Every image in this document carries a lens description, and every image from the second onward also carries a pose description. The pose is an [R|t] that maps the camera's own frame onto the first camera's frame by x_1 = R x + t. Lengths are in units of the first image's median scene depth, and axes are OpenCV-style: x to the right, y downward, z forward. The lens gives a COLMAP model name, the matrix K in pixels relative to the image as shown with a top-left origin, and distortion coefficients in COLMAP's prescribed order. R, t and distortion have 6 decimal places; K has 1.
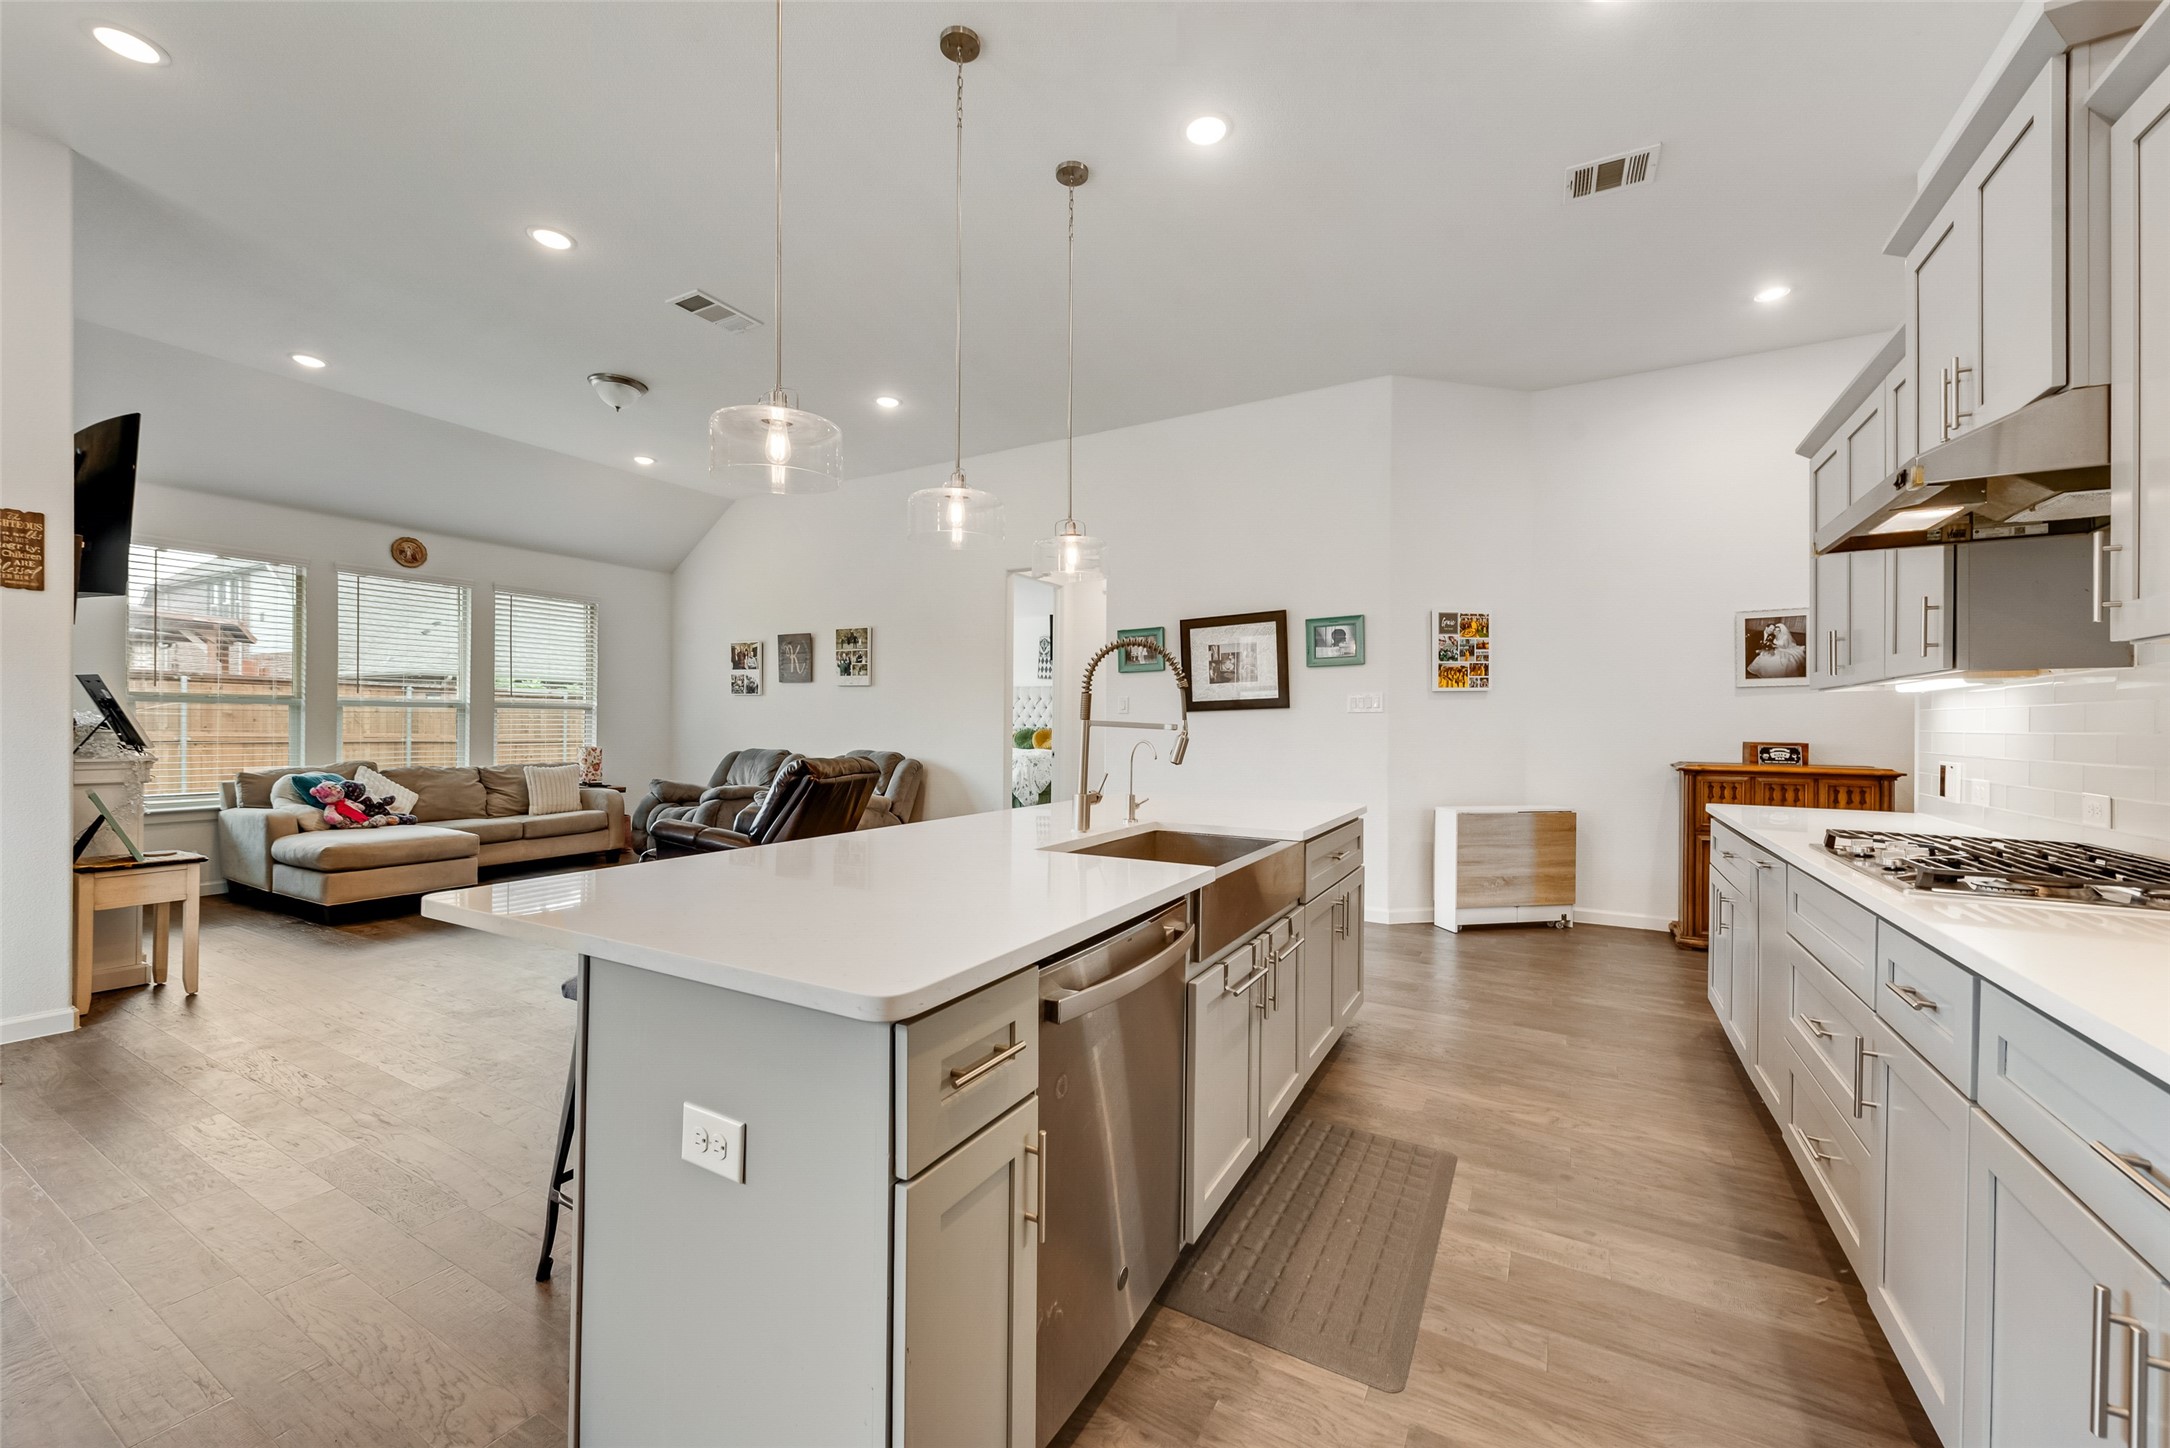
lens RADIAL K [[845.5, 0, 1091.8], [0, 845.5, 725.2], [0, 0, 1]] dist [0.003693, -0.000706]
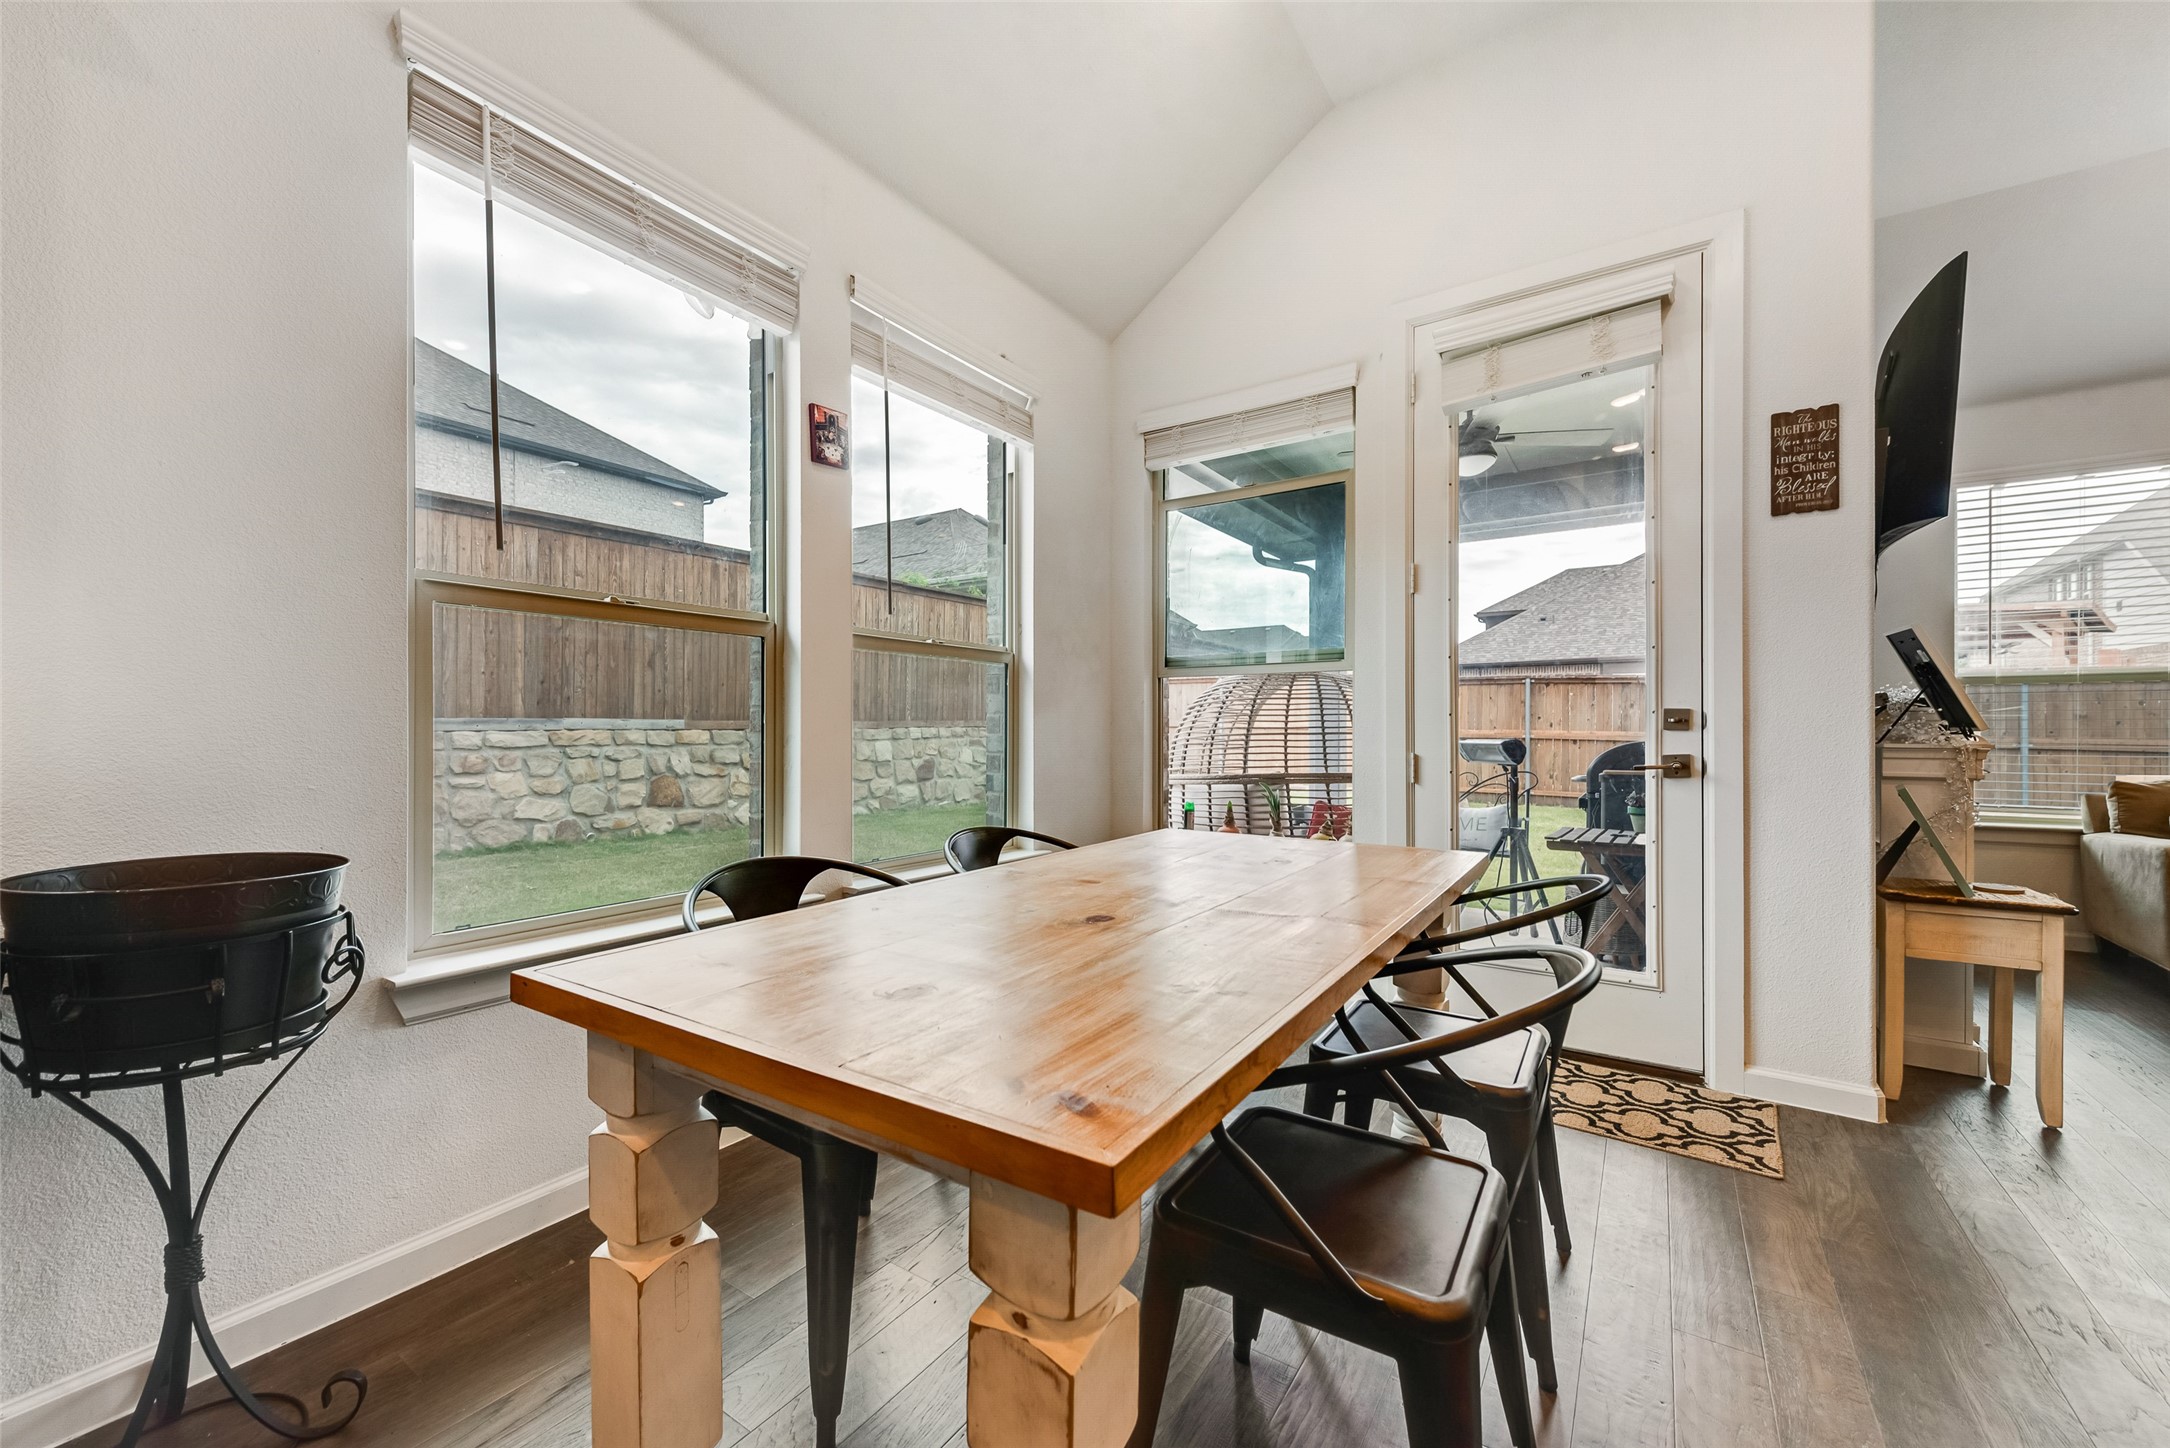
lens RADIAL K [[845.5, 0, 1071.1], [0, 845.5, 736.8], [0, 0, 1]] dist [0.003693, -0.000706]
pose [[-0.090670, -0.006009, -0.995863, -0.217567], [-0.000175, 0.999982, -0.006018, 0.021601], [0.995881, -0.000372, -0.090669, 0.198147]]
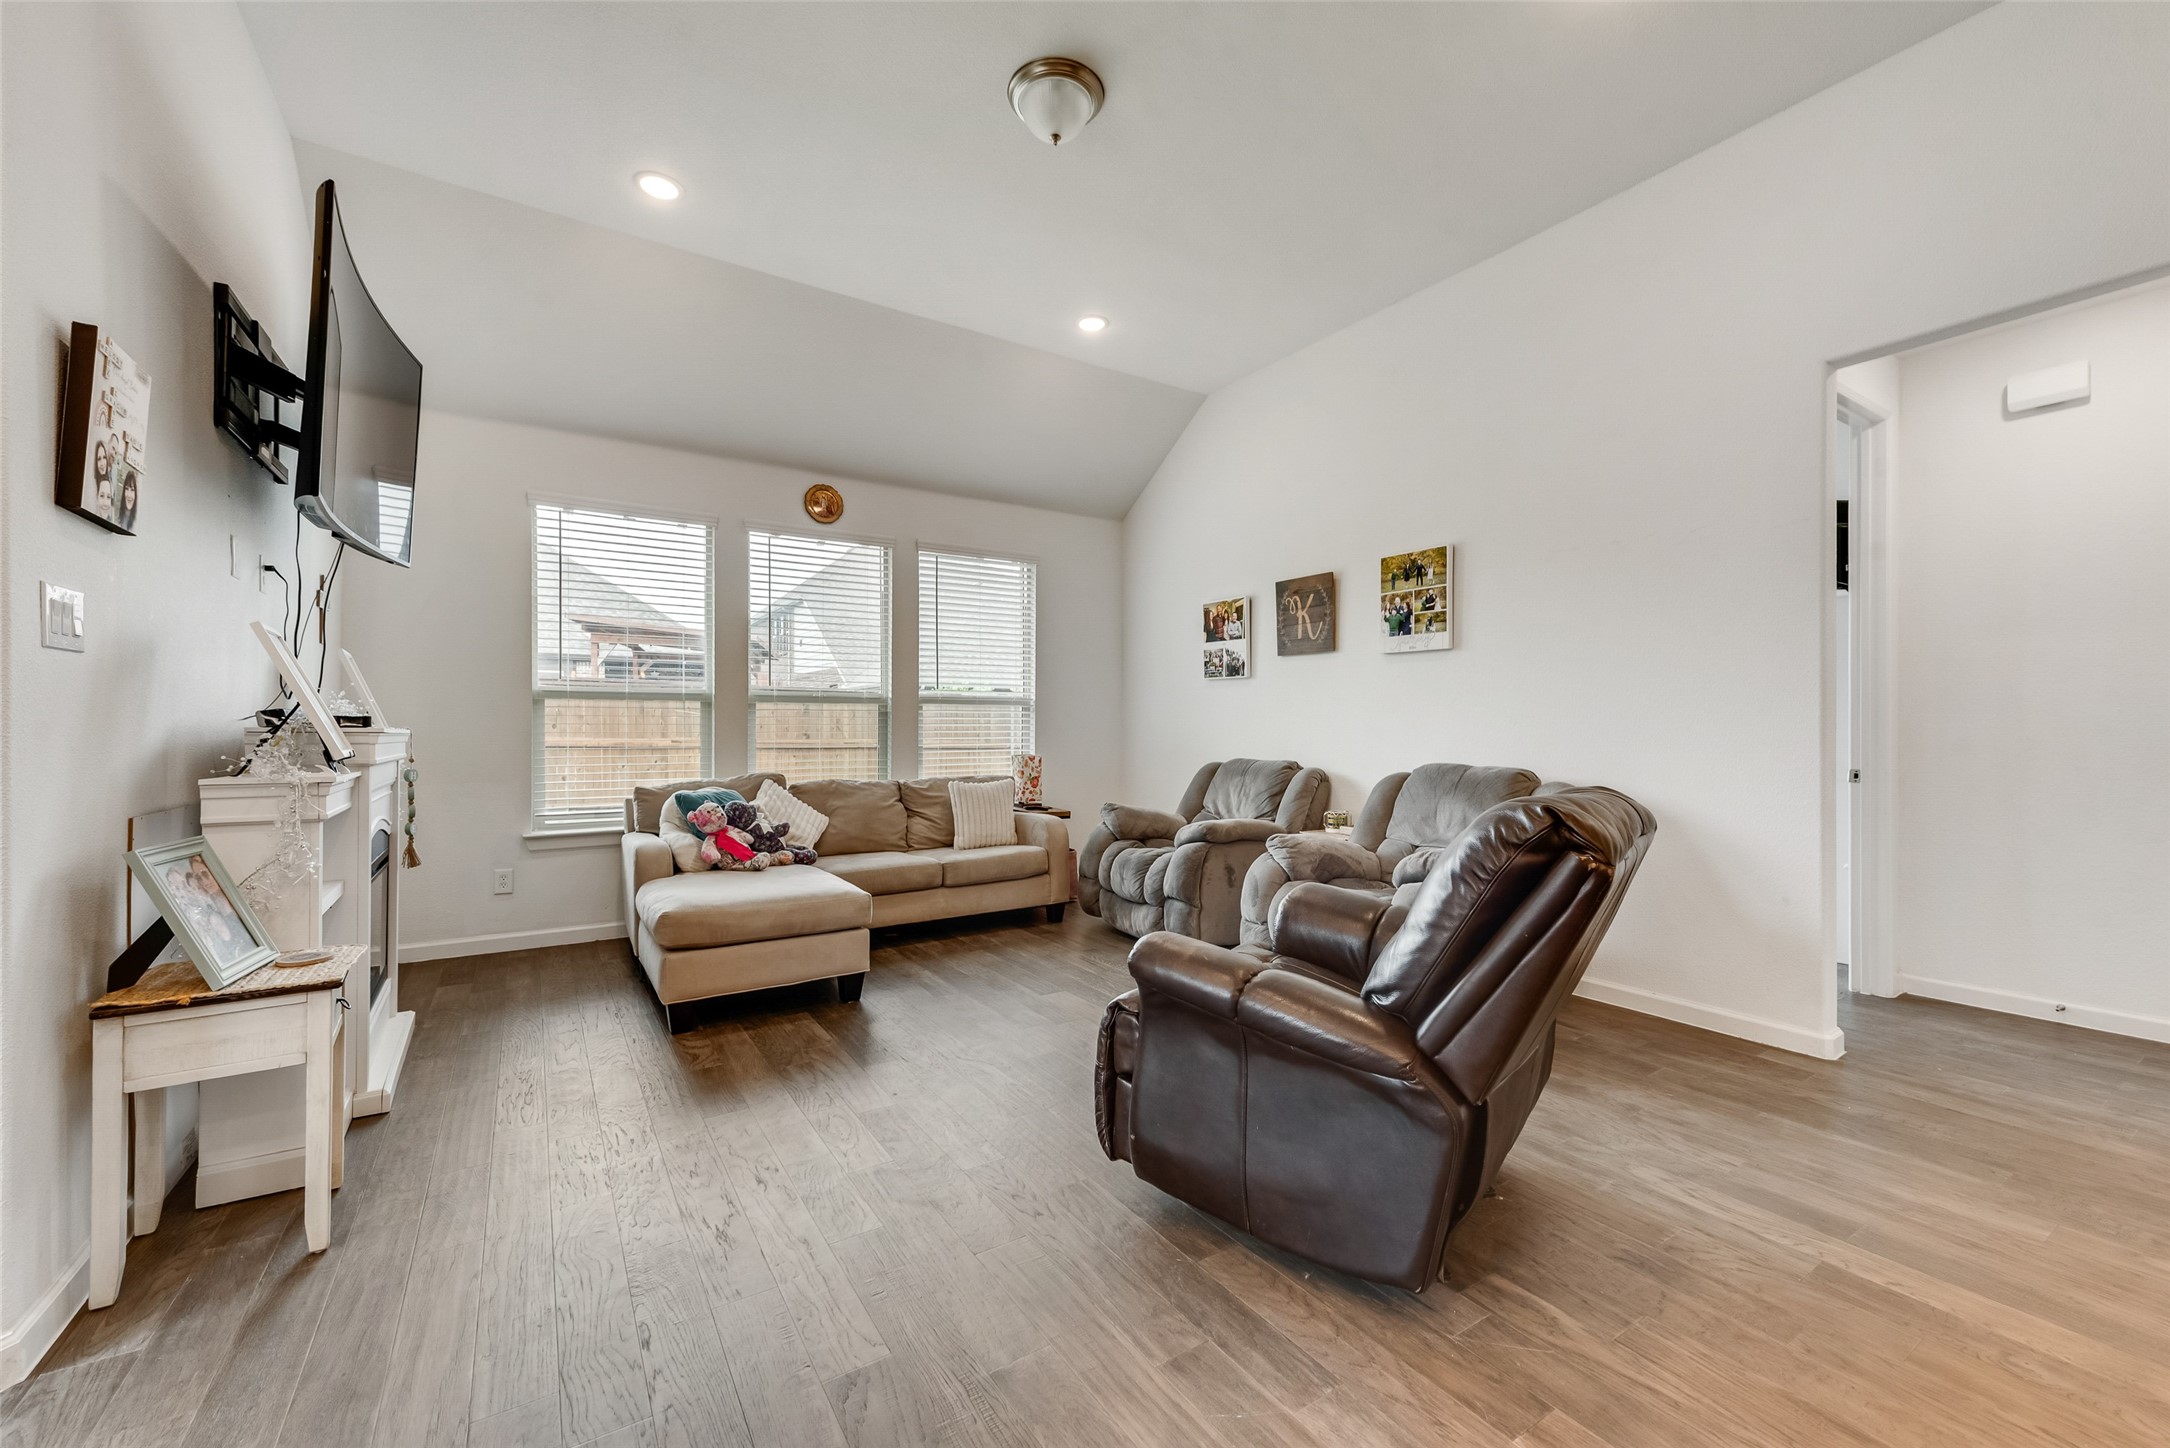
lens RADIAL K [[845.5, 0, 1083.4], [0, 845.5, 721.2], [0, 0, 1]] dist [0.003693, -0.000706]
pose [[0.885589, -0.012543, -0.464300, -0.243442], [0.006565, 0.999873, -0.014489, 0.008518], [0.464423, 0.009783, 0.885559, 0.434950]]
